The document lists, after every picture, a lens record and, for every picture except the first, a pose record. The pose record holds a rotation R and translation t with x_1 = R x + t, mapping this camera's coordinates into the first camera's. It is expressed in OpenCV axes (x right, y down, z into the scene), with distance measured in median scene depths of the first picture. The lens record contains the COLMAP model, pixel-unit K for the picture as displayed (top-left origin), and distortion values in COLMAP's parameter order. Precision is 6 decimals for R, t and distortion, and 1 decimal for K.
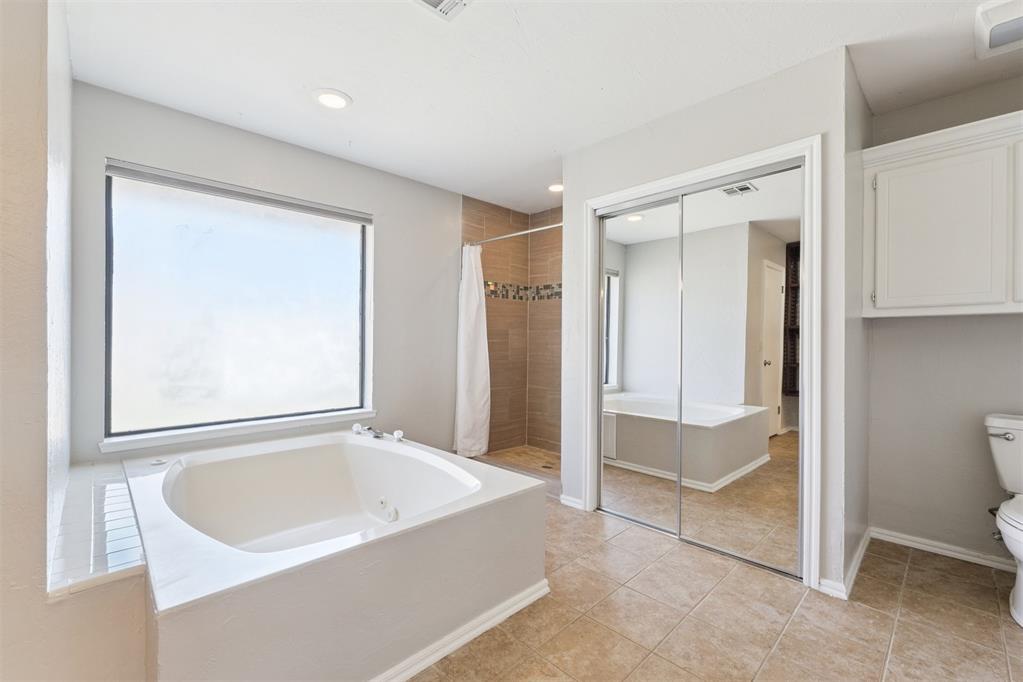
lens RADIAL K [[433.7, 0, 514.6], [0, 433.7, 343.4], [0, 0, 1]] dist [-0.001074, -0.003302]
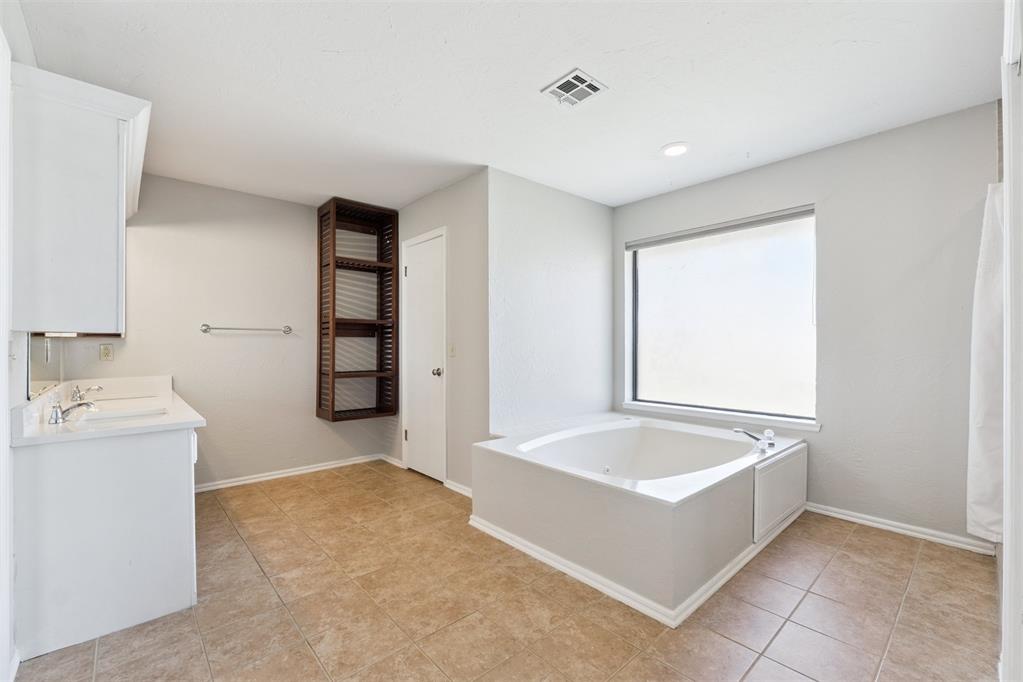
lens RADIAL K [[433.7, 0, 514.6], [0, 433.7, 342.9], [0, 0, 1]] dist [-0.001074, -0.003302]
pose [[-0.042600, -0.005562, -0.999077, 0.815122], [-0.000999, 0.999984, -0.005524, -0.006424], [0.999092, 0.000763, -0.042605, 0.588405]]
